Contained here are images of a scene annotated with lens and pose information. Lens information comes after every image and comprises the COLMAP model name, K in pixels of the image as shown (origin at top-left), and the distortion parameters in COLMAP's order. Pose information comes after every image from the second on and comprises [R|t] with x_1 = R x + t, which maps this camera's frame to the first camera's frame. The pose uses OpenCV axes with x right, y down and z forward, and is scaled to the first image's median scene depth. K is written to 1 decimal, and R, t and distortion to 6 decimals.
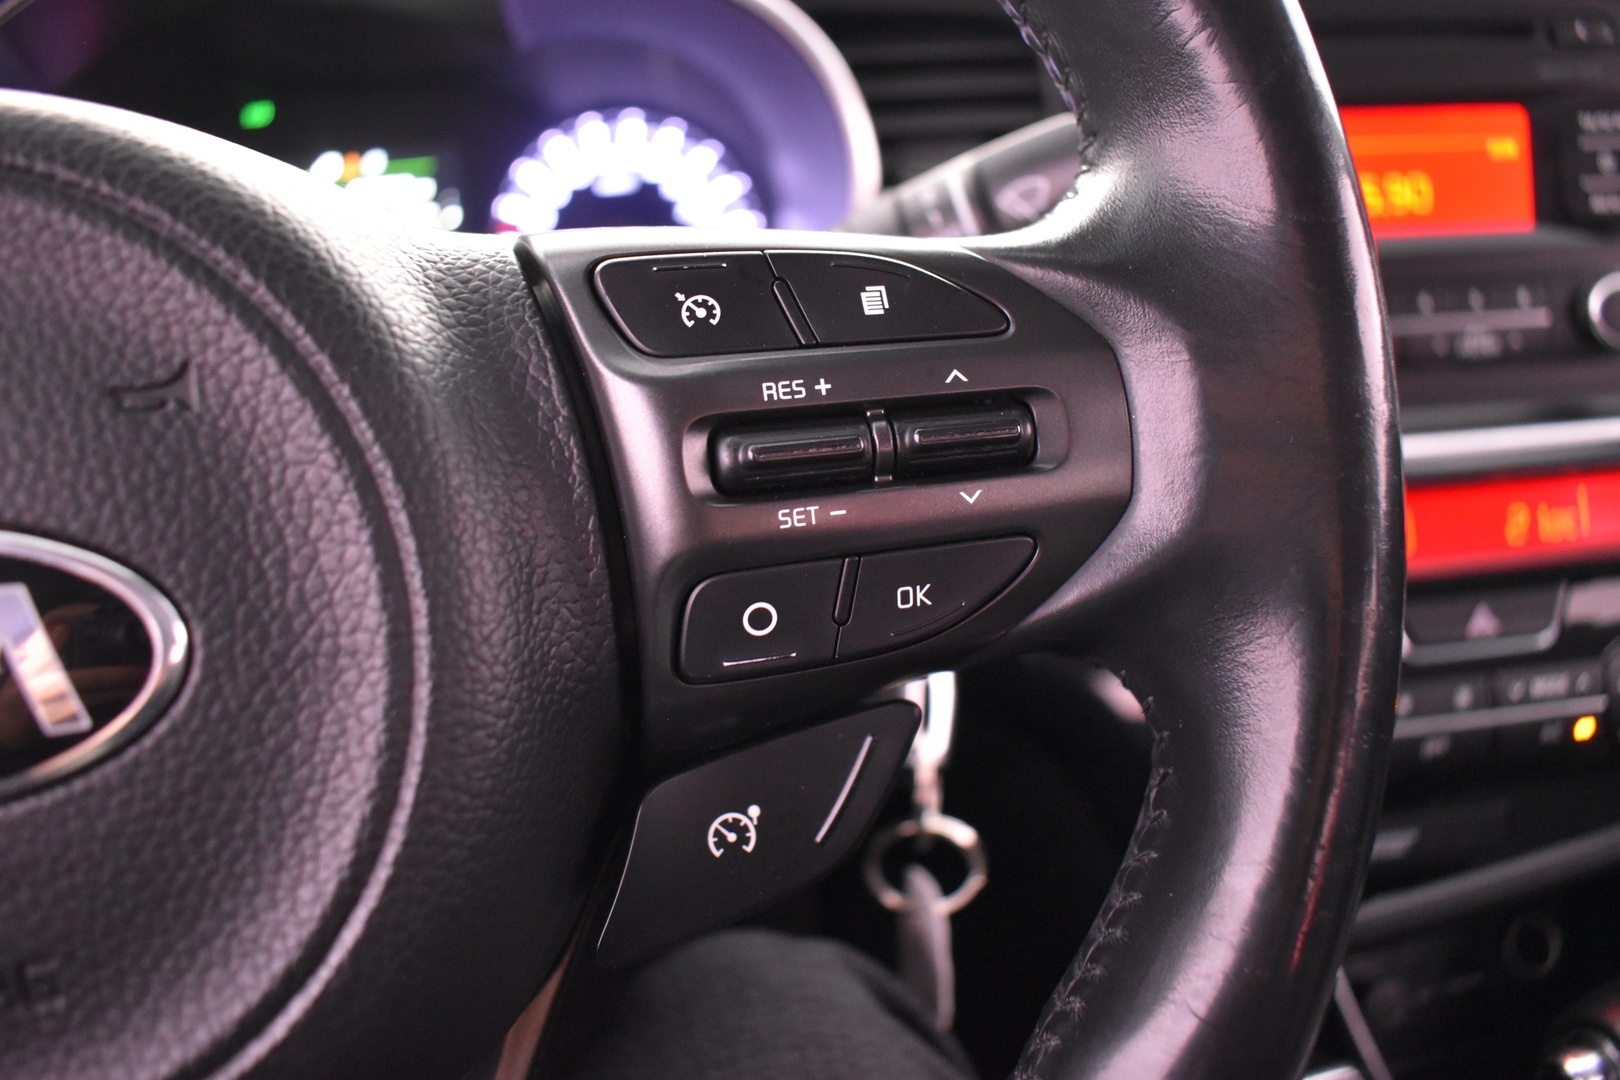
lens RADIAL K [[1200.4, 0, 810.0], [0, 1200.4, 540.0], [0, 0, 1]] dist [-0.090506, -0.002007]
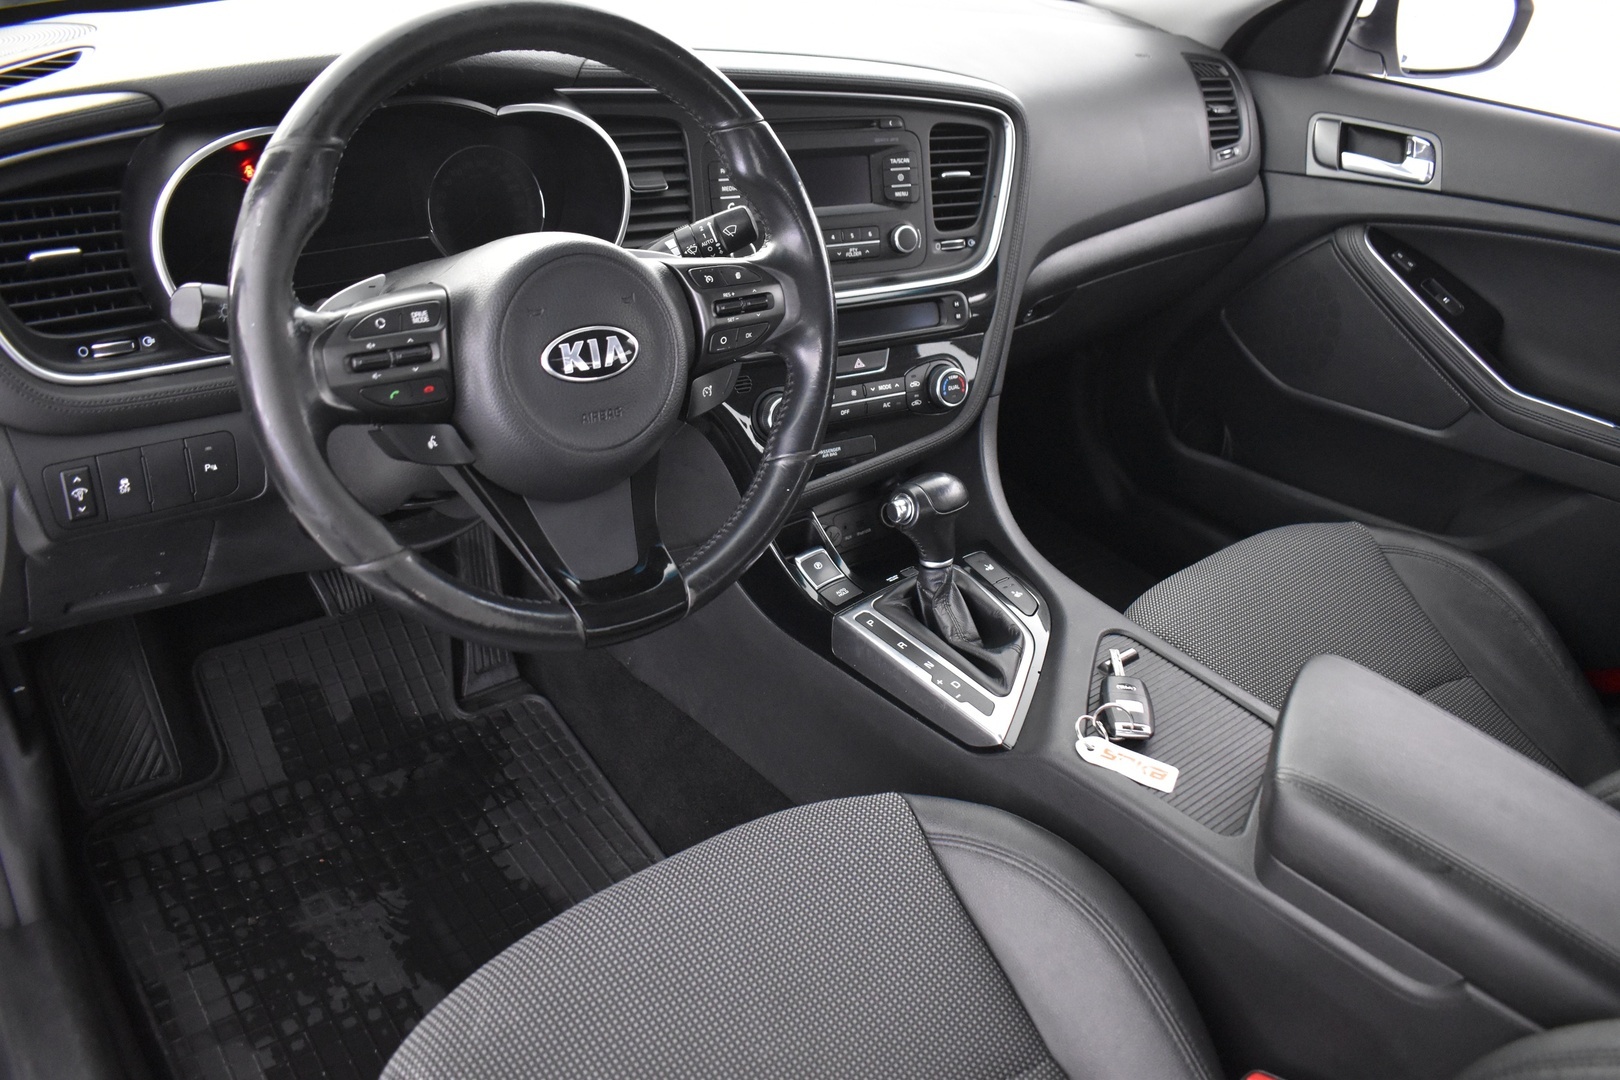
lens RADIAL K [[1200.4, 0, 810.0], [0, 1200.4, 540.0], [0, 0, 1]] dist [-0.090506, -0.002007]
pose [[0.890515, -0.111592, 0.441057, -1.971687], [0.052617, 0.988208, 0.143791, 0.184812], [-0.451902, -0.104841, 0.885886, -3.607049]]
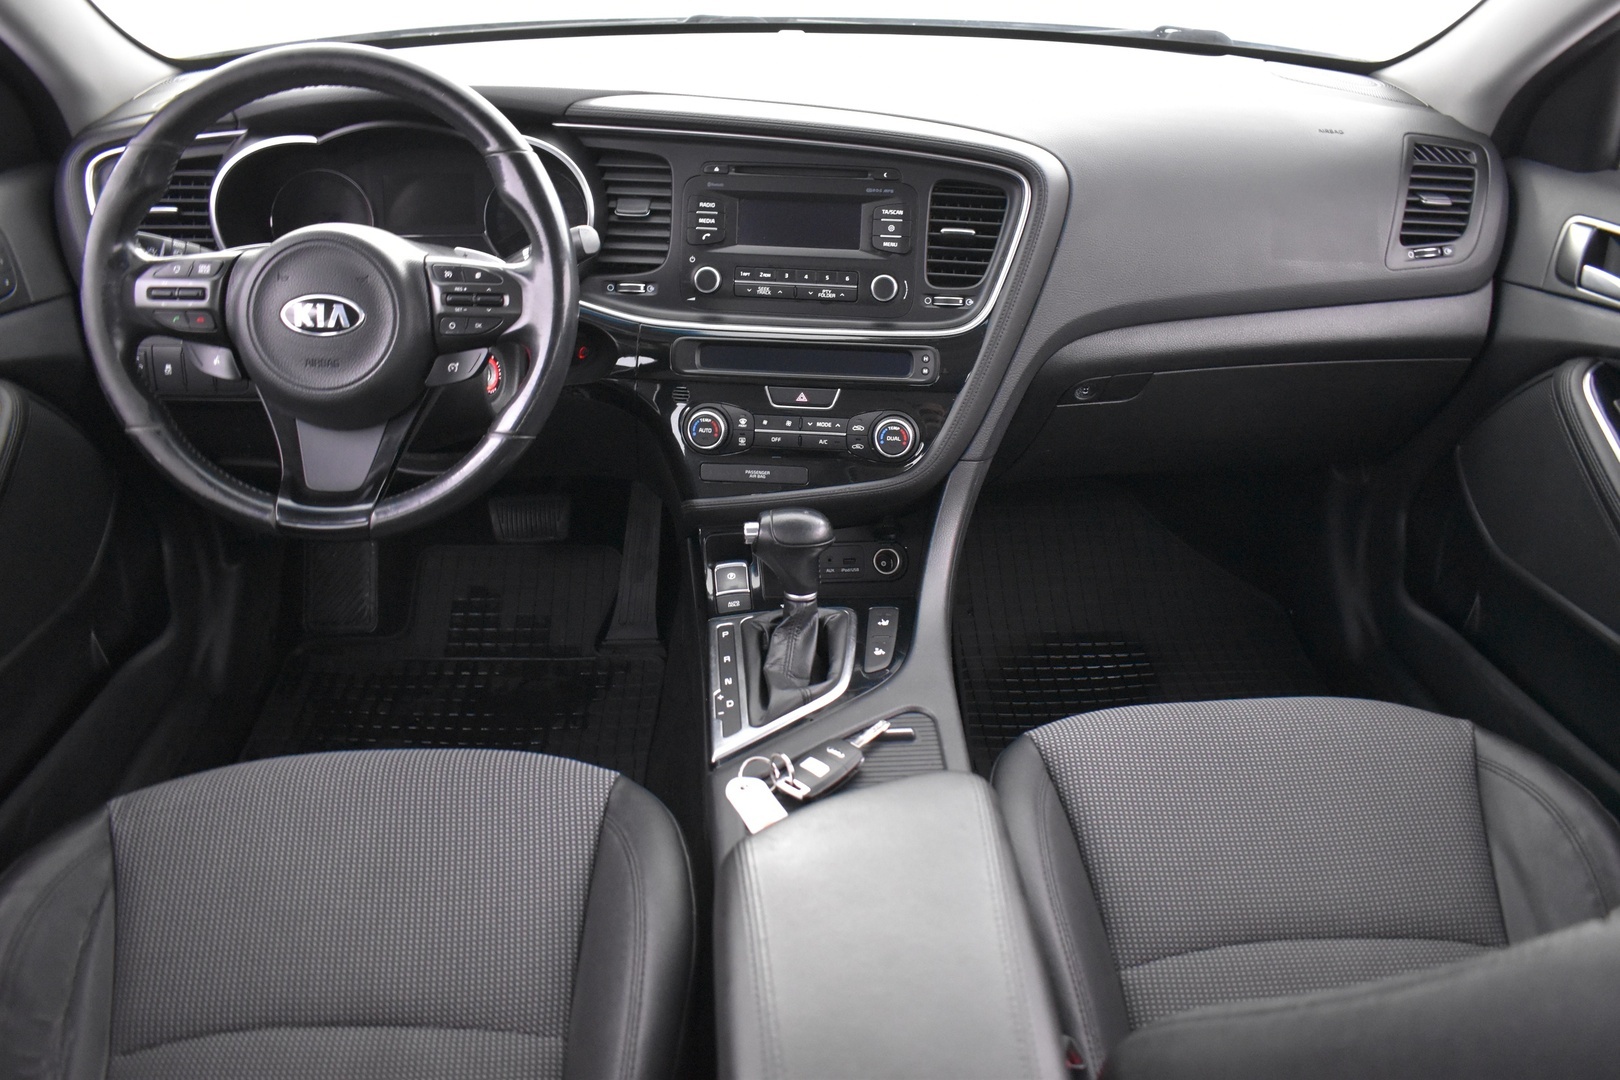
lens RADIAL K [[1200.4, 0, 810.0], [0, 1200.4, 540.0], [0, 0, 1]] dist [-0.090506, -0.002007]
pose [[0.984830, 0.143391, -0.097718, 2.444401], [-0.132100, 0.984704, 0.113607, 0.207530], [0.112513, -0.098975, 0.988709, -4.781621]]
